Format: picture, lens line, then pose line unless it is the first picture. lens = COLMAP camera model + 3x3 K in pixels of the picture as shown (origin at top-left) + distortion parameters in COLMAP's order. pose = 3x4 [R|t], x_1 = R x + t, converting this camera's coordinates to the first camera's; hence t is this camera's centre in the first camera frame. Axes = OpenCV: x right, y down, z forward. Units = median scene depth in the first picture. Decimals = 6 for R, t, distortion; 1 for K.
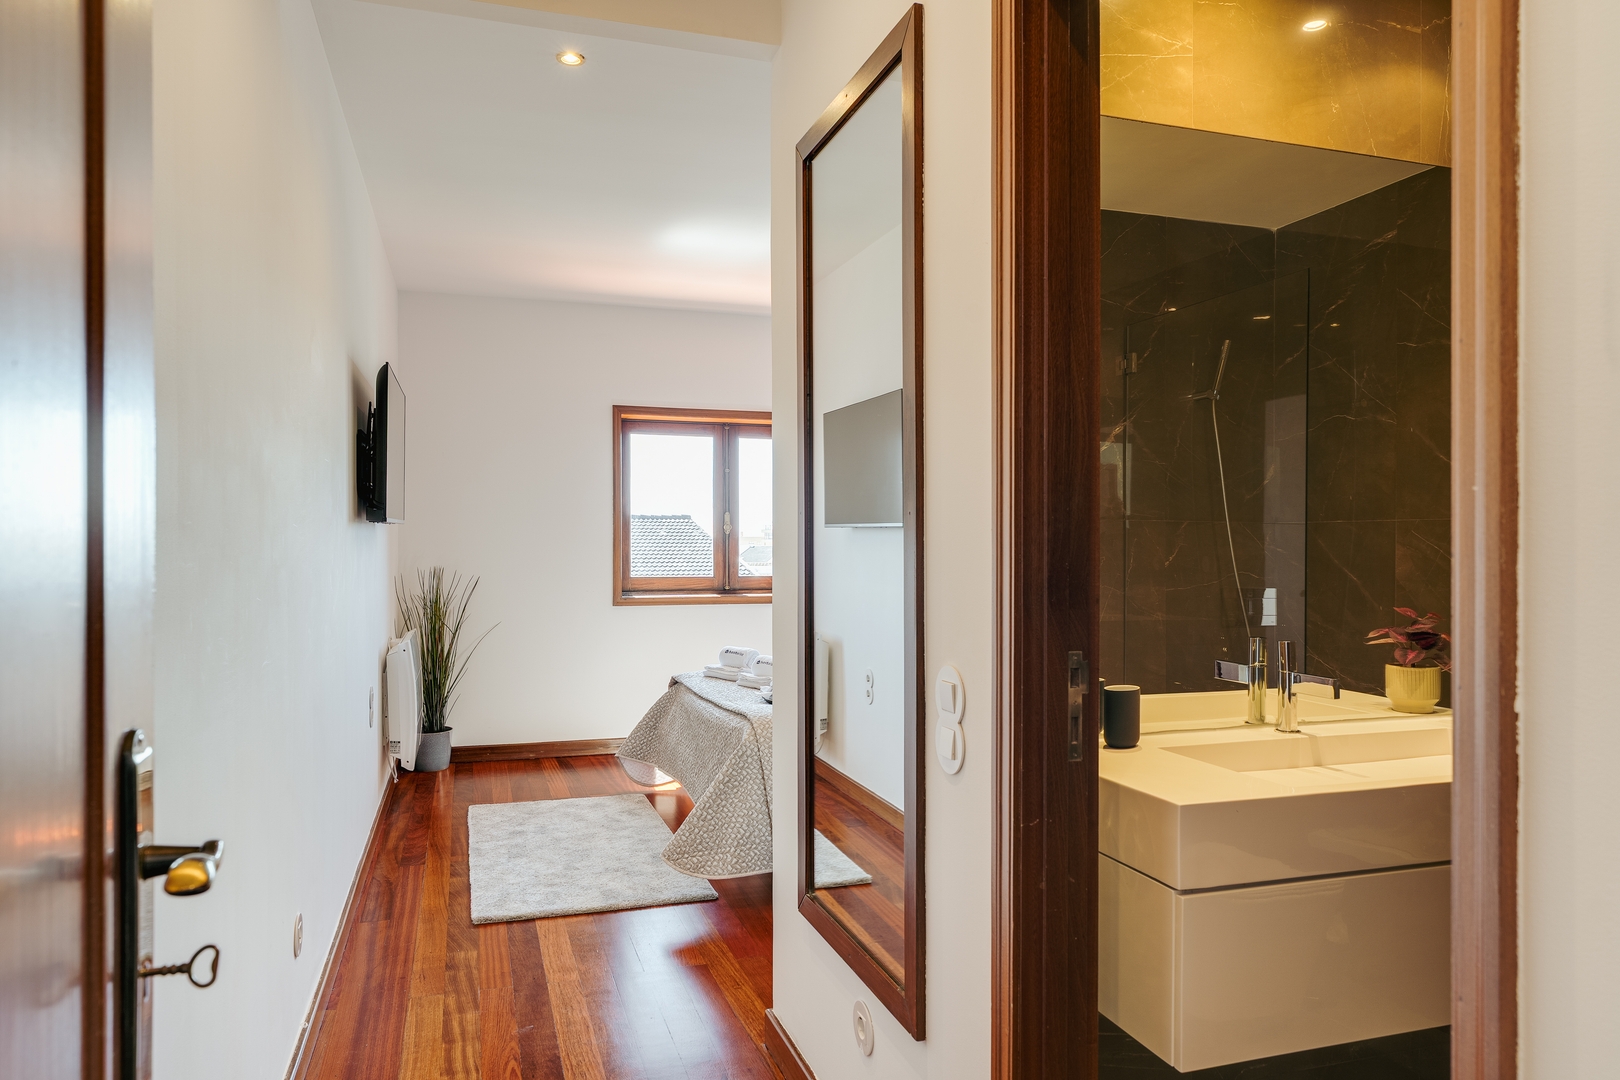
lens RADIAL K [[998.5, 0, 801.8], [0, 998.5, 546.7], [0, 0, 1]] dist [0.007592, 0.004291]
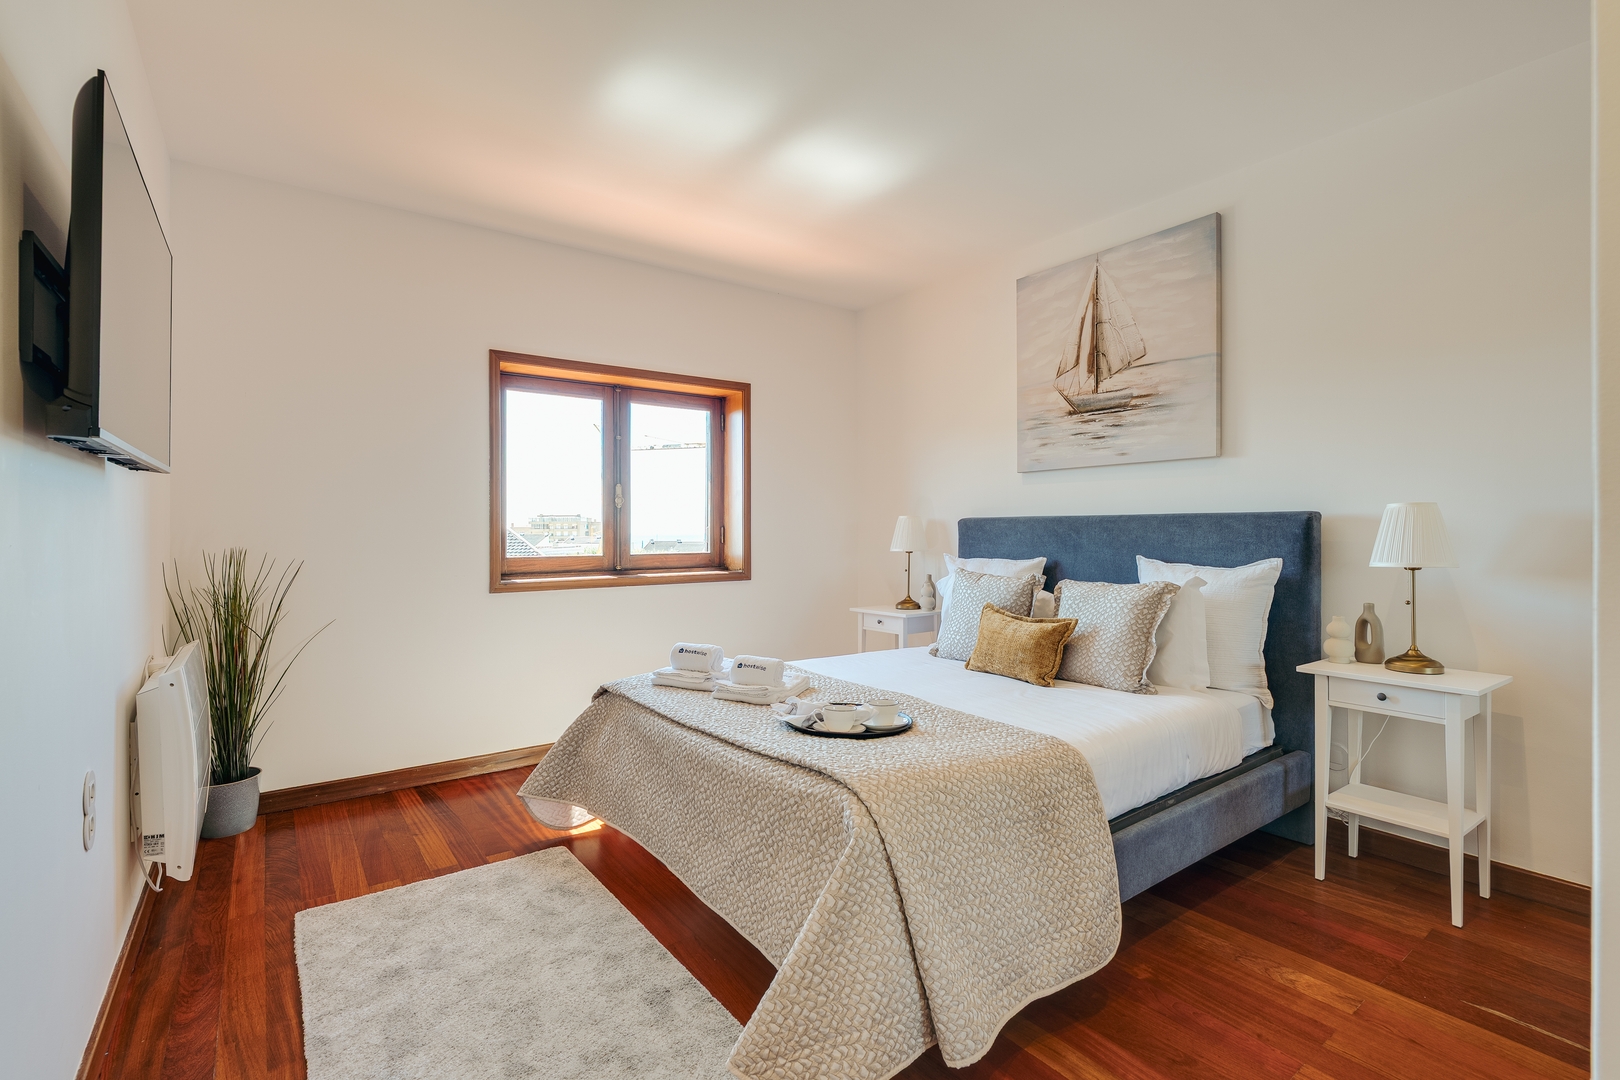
lens RADIAL K [[744.1, 0, 817.9], [0, 744.1, 523.5], [0, 0, 1]] dist [-0.004696, 0.003445]
pose [[0.950597, -0.005703, 0.310374, -0.140379], [0.009427, 0.999900, -0.010501, 0.012322], [-0.310283, 0.012908, 0.950556, 0.383279]]
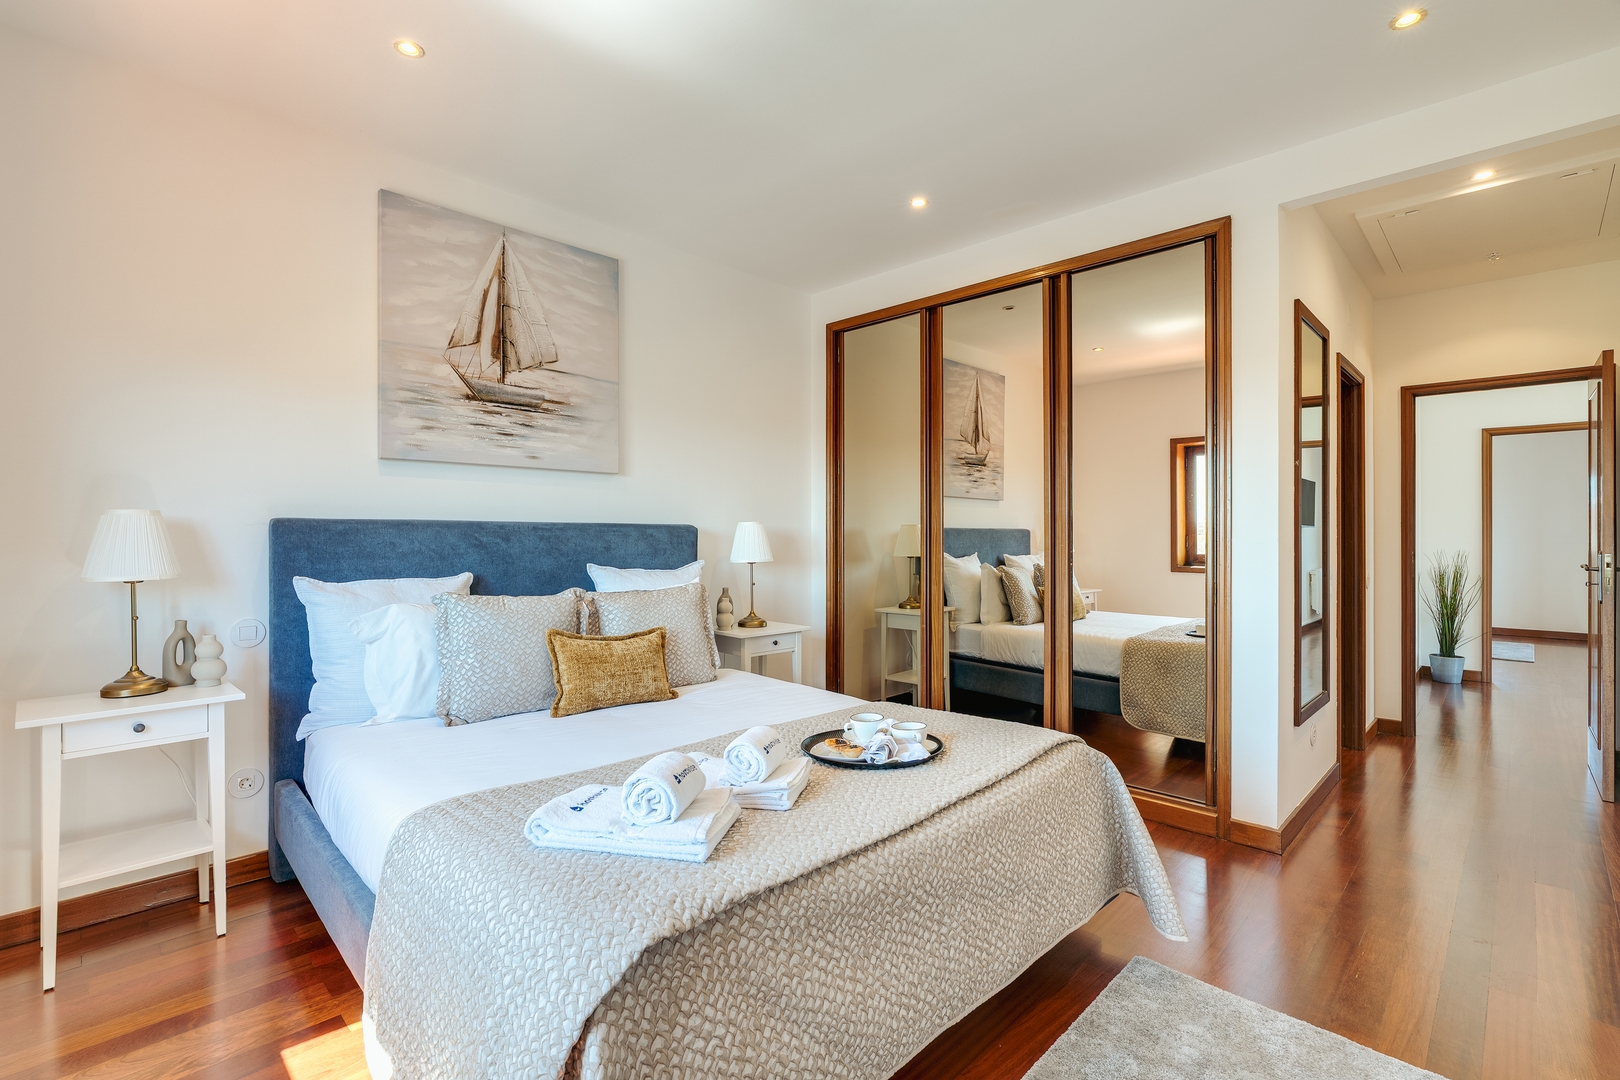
lens RADIAL K [[744.1, 0, 791.8], [0, 744.1, 519.9], [0, 0, 1]] dist [-0.004696, 0.003445]
pose [[-0.434258, 0.020926, 0.900545, -0.359488], [0.002994, 0.999758, -0.021788, 0.012278], [-0.900784, -0.006765, -0.434216, 1.110949]]
